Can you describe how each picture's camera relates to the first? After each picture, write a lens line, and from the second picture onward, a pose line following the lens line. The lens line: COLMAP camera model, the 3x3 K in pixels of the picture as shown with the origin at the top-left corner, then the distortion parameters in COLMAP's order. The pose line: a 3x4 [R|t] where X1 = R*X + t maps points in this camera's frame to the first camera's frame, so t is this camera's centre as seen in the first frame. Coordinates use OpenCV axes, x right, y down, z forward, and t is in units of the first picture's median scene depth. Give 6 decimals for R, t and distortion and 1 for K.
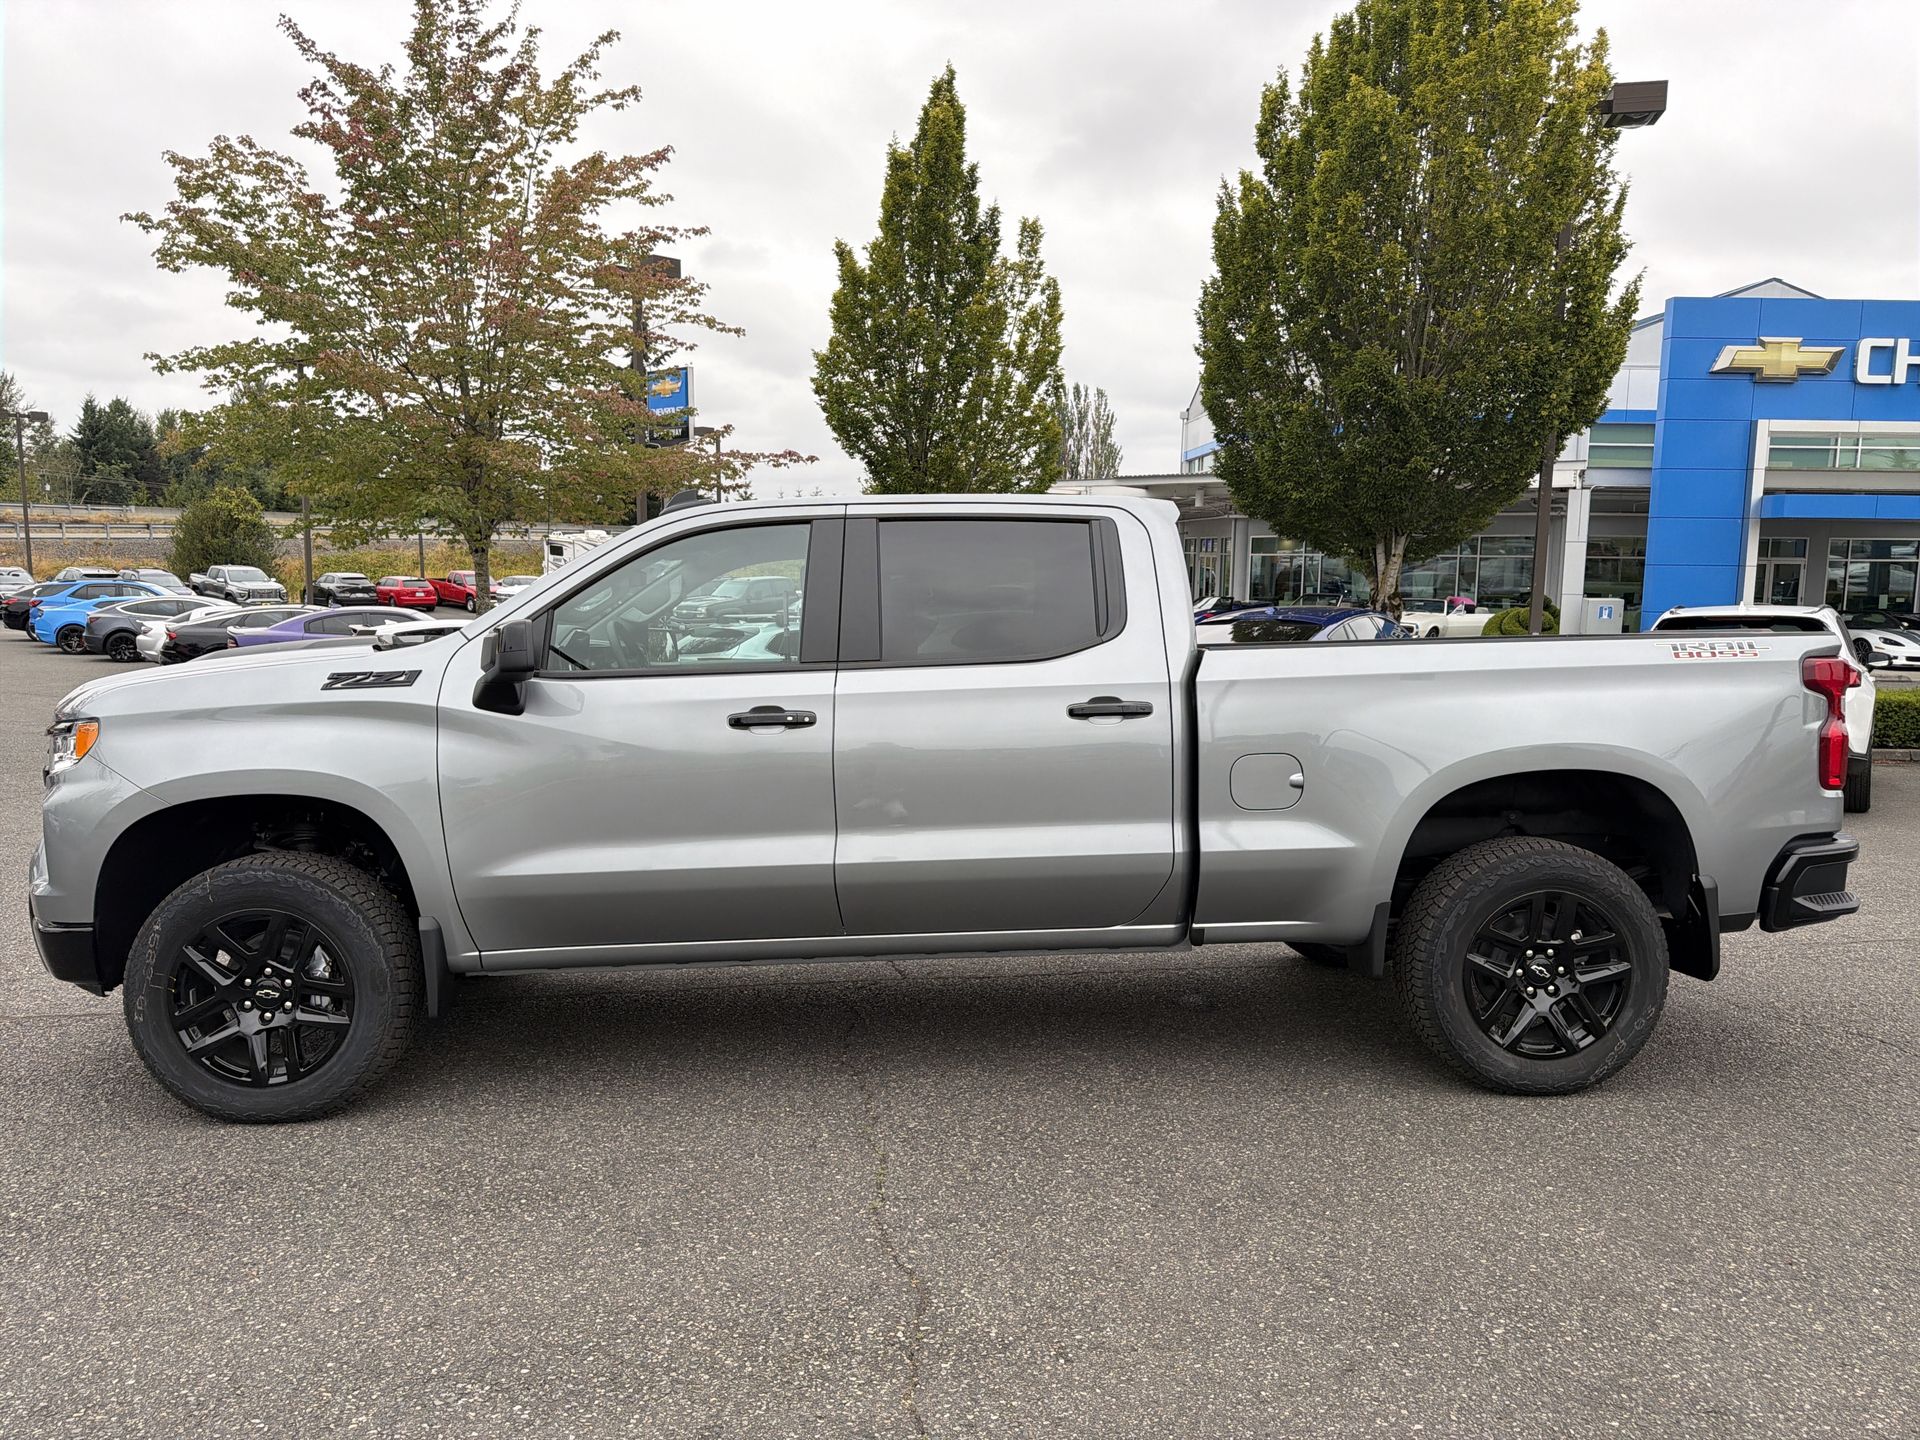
lens RADIAL K [[1367.9, 0, 947.6], [0, 1367.9, 716.2], [0, 0, 1]] dist [0.040477, -0.037483]
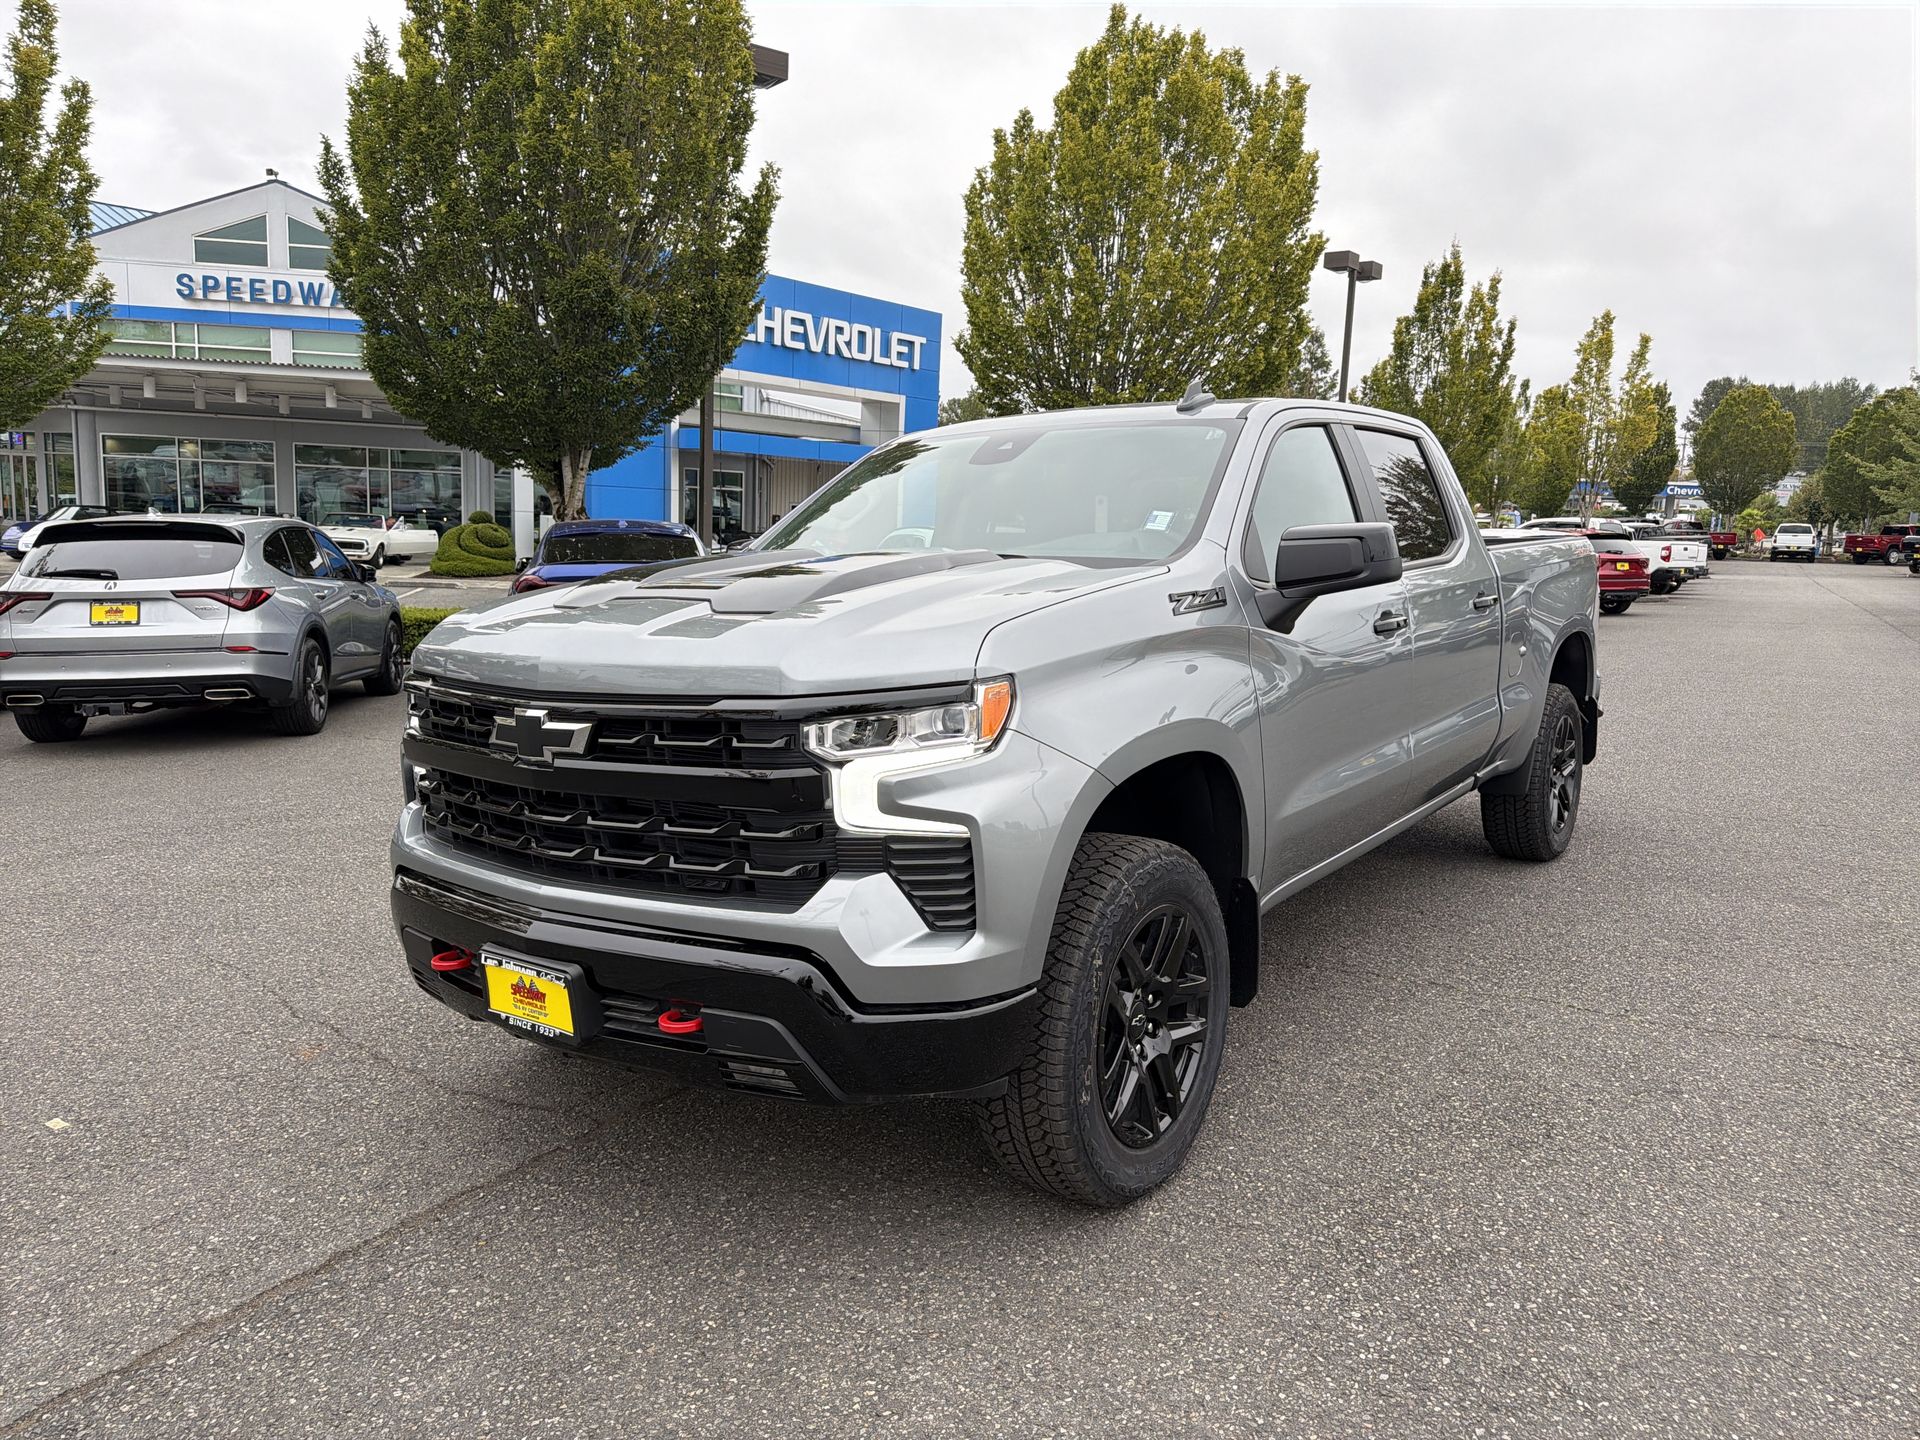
lens RADIAL K [[1367.9, 0, 987.3], [0, 1367.9, 727.0], [0, 0, 1]] dist [0.040477, -0.037483]
pose [[0.632198, -0.104888, 0.767674, -0.269970], [0.054012, 0.994350, 0.091379, -0.007655], [-0.772922, -0.016306, 0.634292, 0.140550]]
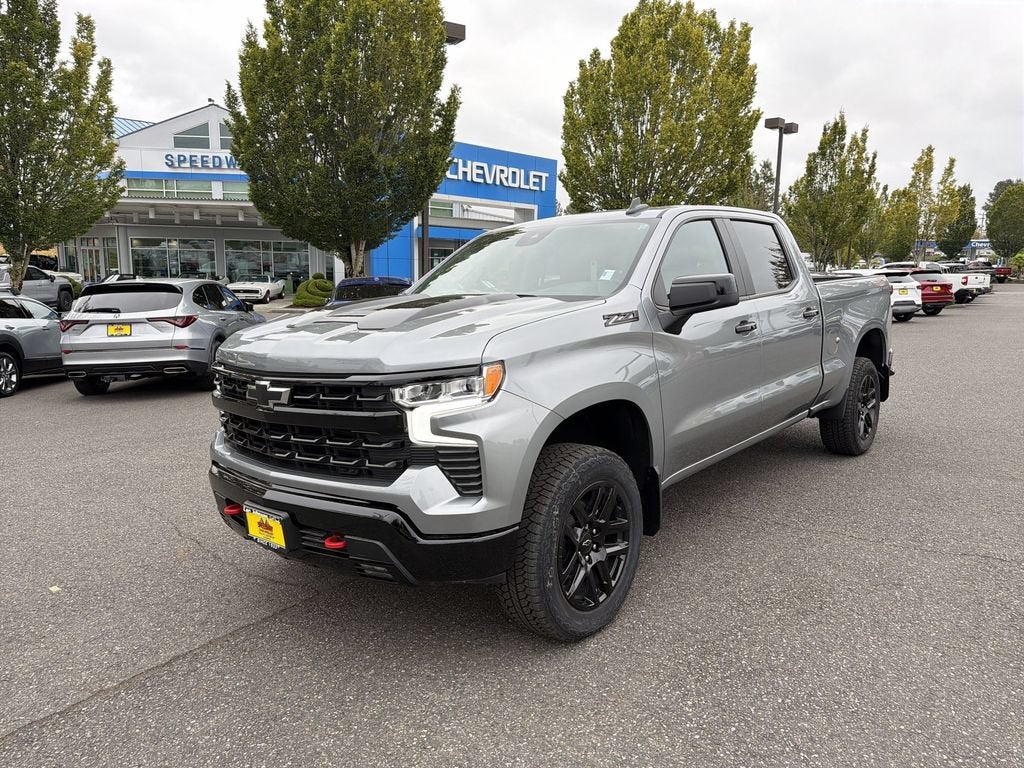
lens RADIAL K [[729.6, 0, 524.3], [0, 729.6, 392.7], [0, 0, 1]] dist [0.040477, -0.037483]
pose [[0.696606, -0.121725, 0.707052, -0.256201], [0.071111, 0.992364, 0.100783, -0.007844], [-0.713921, -0.019928, 0.699943, 0.123752]]
